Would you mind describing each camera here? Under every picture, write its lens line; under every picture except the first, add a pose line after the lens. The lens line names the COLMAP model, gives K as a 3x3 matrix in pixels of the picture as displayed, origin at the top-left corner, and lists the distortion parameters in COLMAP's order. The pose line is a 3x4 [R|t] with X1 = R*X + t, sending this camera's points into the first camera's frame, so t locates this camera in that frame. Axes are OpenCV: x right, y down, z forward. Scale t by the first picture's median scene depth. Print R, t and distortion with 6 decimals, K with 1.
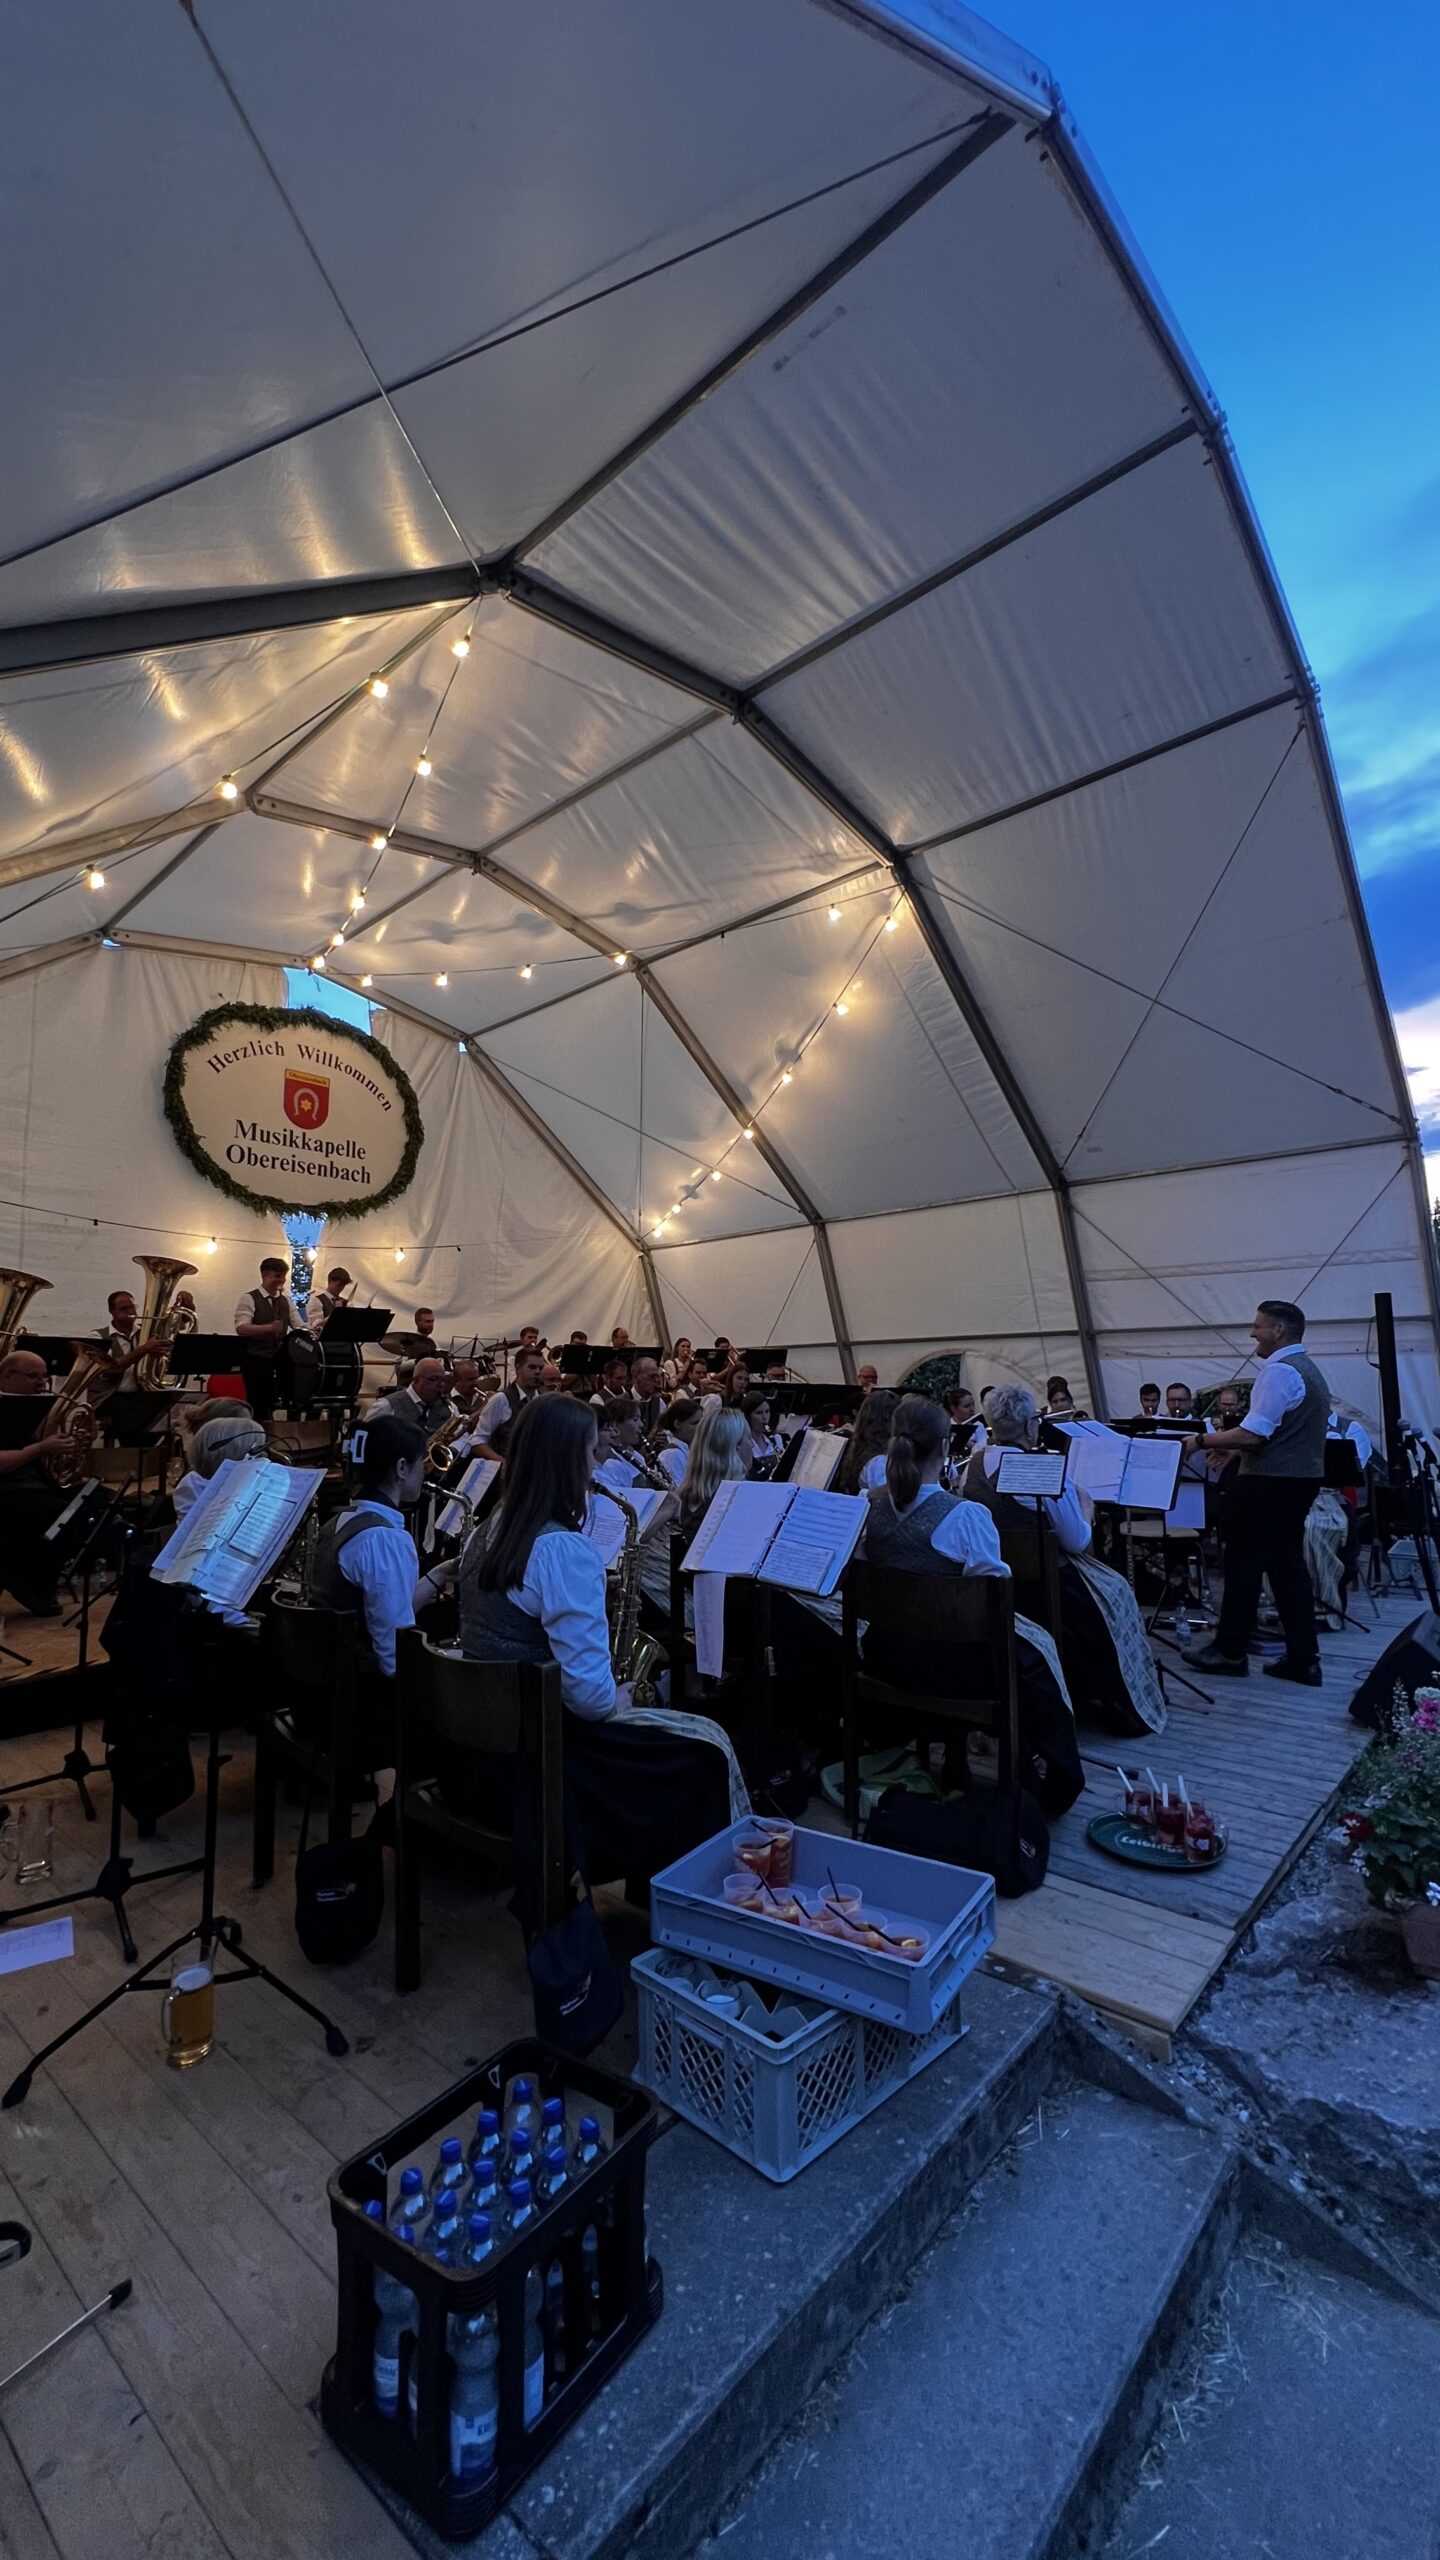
lens RADIAL K [[1020.9, 0, 721.7], [0, 1020.9, 1283.1], [0, 0, 1]] dist [-0.000864, -0.000051]
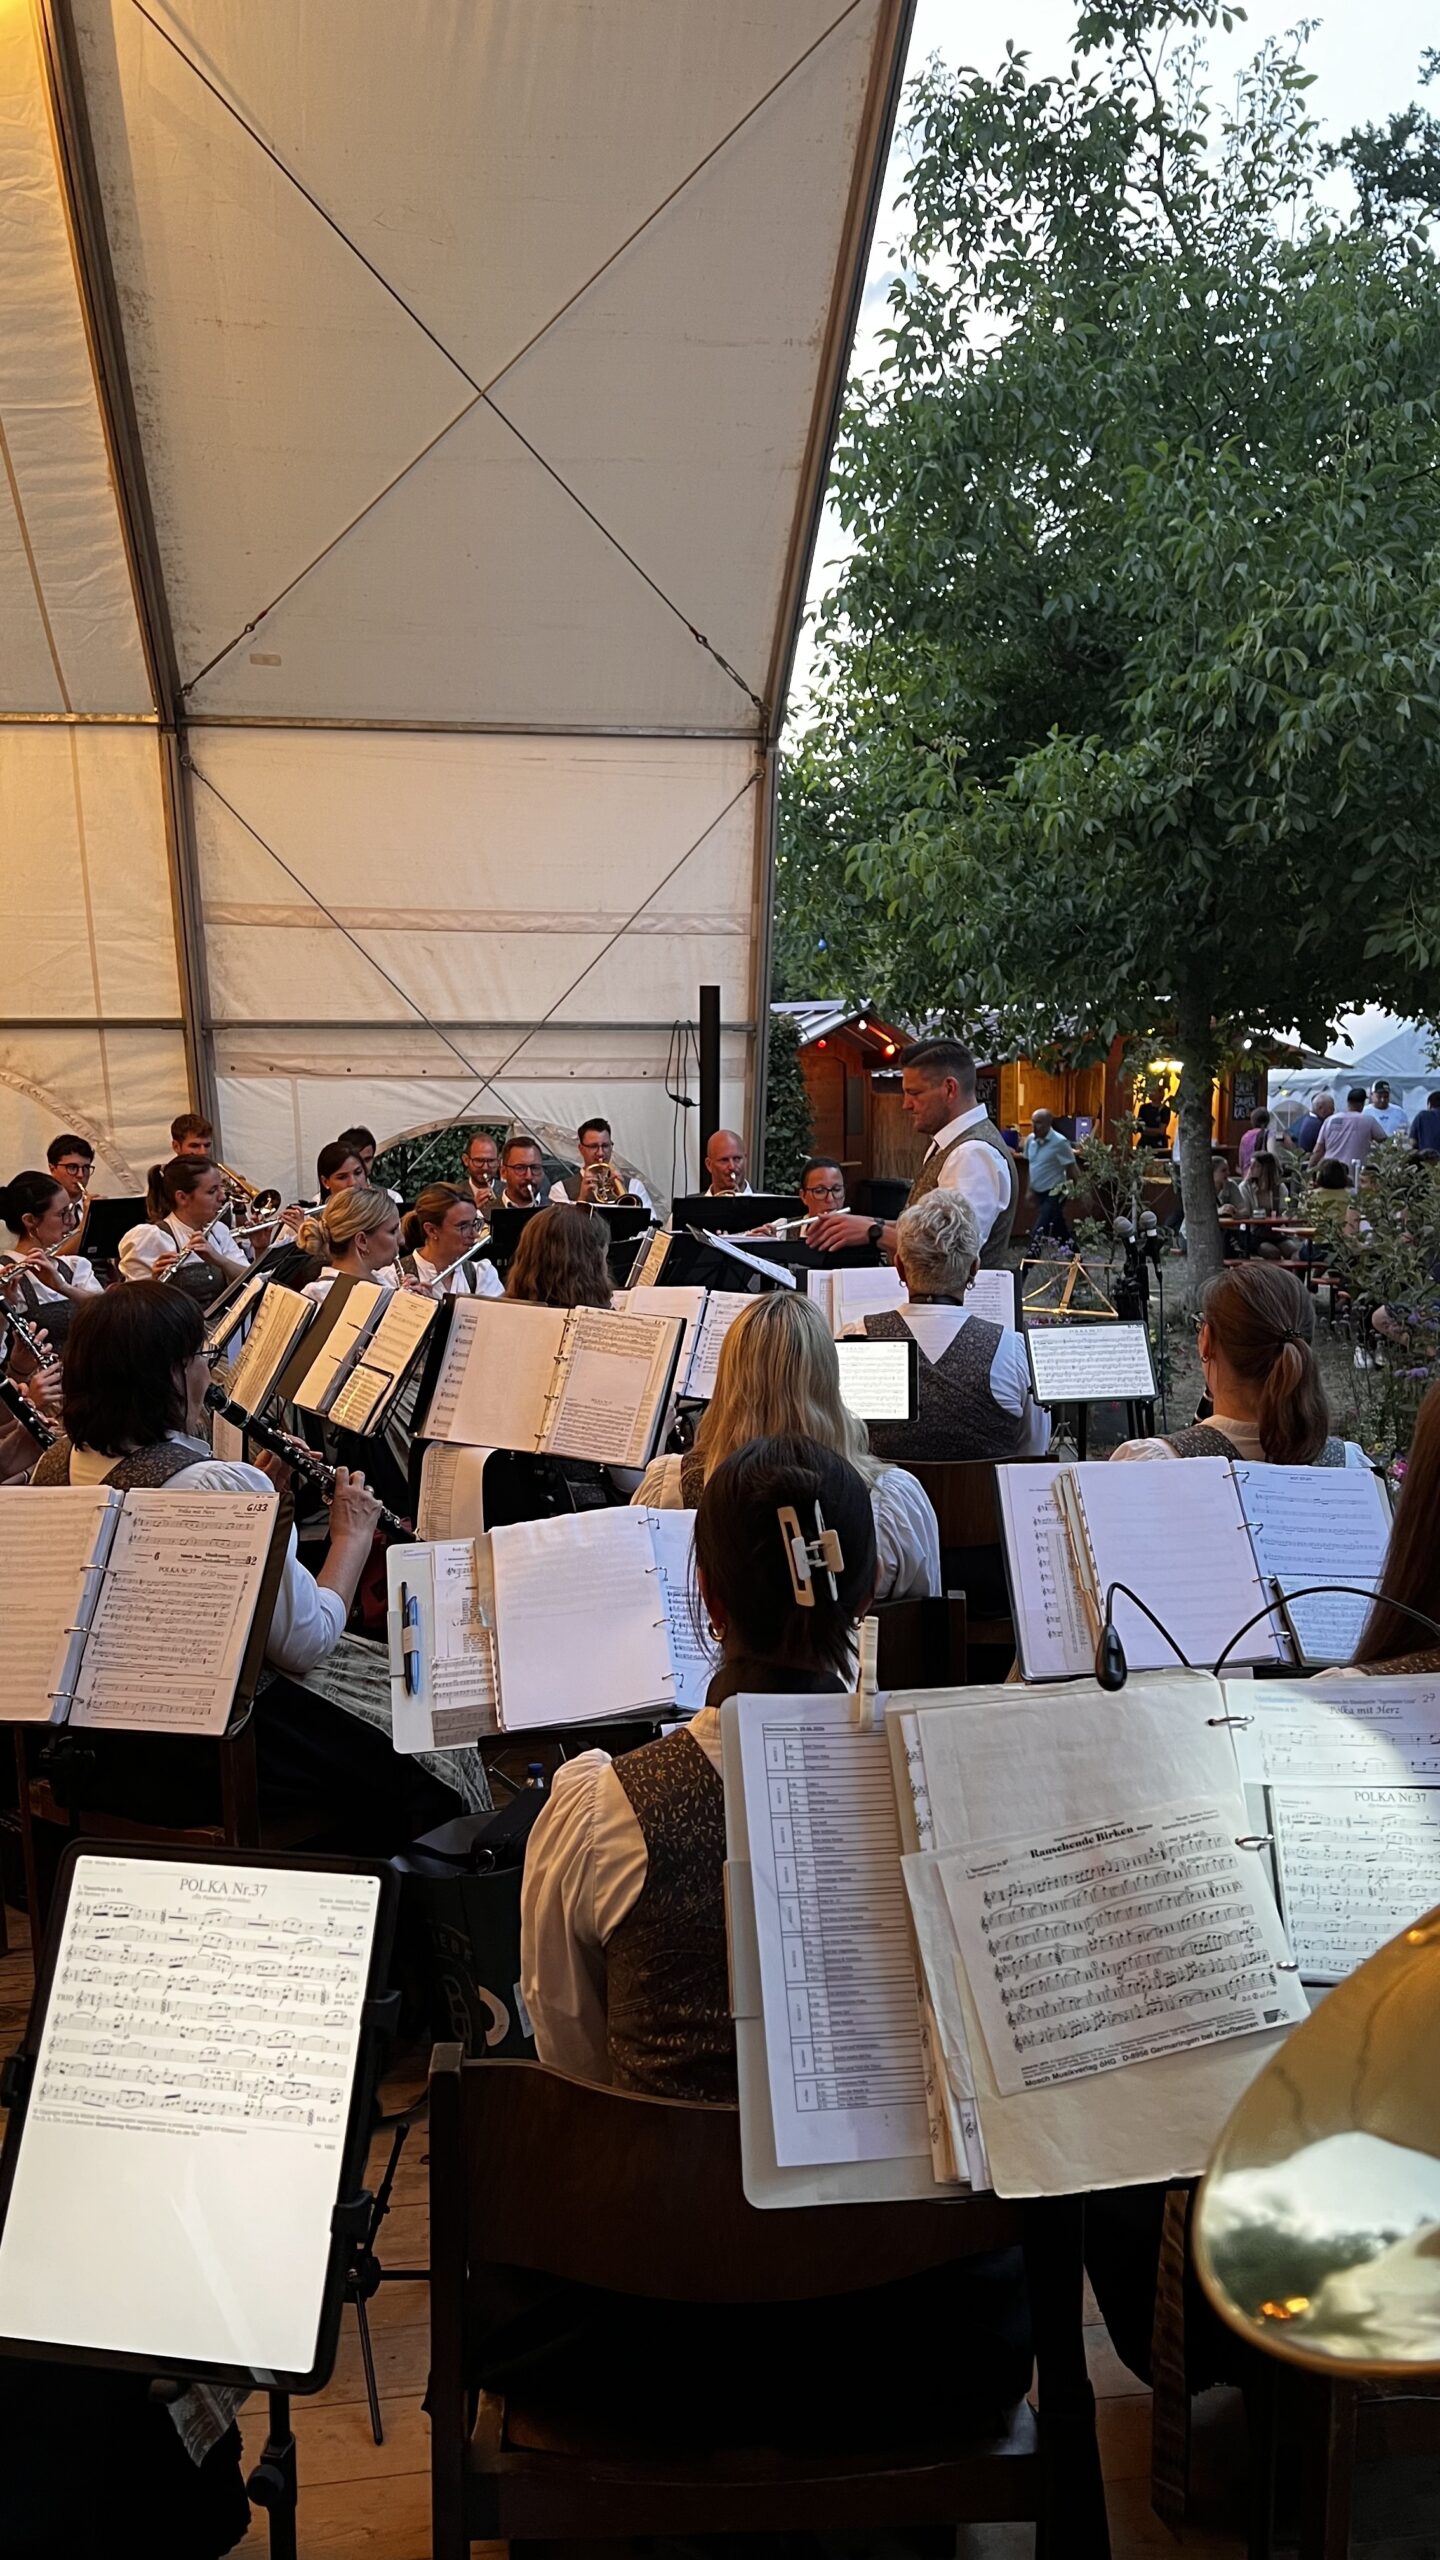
lens RADIAL K [[1892.2, 0, 725.2], [0, 1892.2, 1290.1], [0, 0, 1]] dist [0.049106, -0.052899]
pose [[0.635953, -0.075607, 0.768015, -0.219365], [-0.079735, 0.983426, 0.162838, 0.003075], [-0.767597, -0.164795, 0.619384, 0.181098]]
